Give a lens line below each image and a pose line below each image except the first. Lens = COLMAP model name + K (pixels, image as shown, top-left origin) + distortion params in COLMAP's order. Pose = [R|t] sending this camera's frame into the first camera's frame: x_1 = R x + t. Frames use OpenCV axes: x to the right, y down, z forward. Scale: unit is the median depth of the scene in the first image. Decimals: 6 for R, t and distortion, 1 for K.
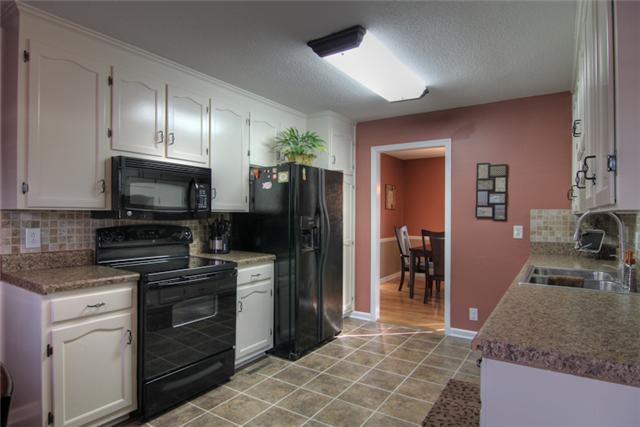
lens RADIAL K [[361.5, 0, 318.3], [0, 361.5, 214.8], [0, 0, 1]] dist [-0.021615, -0.000719]
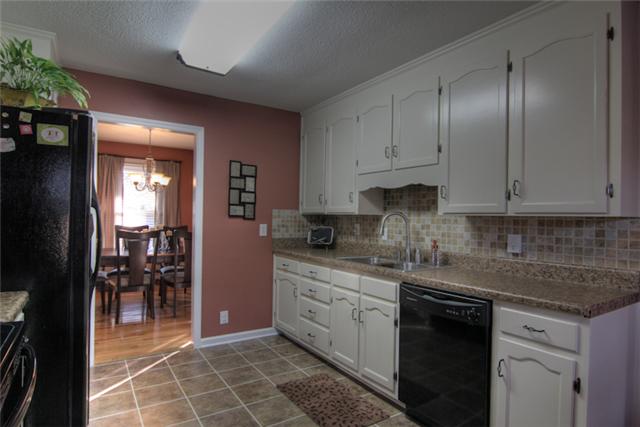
lens RADIAL K [[361.5, 0, 318.8], [0, 361.5, 215.2], [0, 0, 1]] dist [-0.021615, -0.000719]
pose [[0.393858, 0.008264, 0.919134, -0.373458], [-0.018672, 0.999825, -0.000988, 0.001404], [-0.918982, -0.016773, 0.393943, 0.418420]]
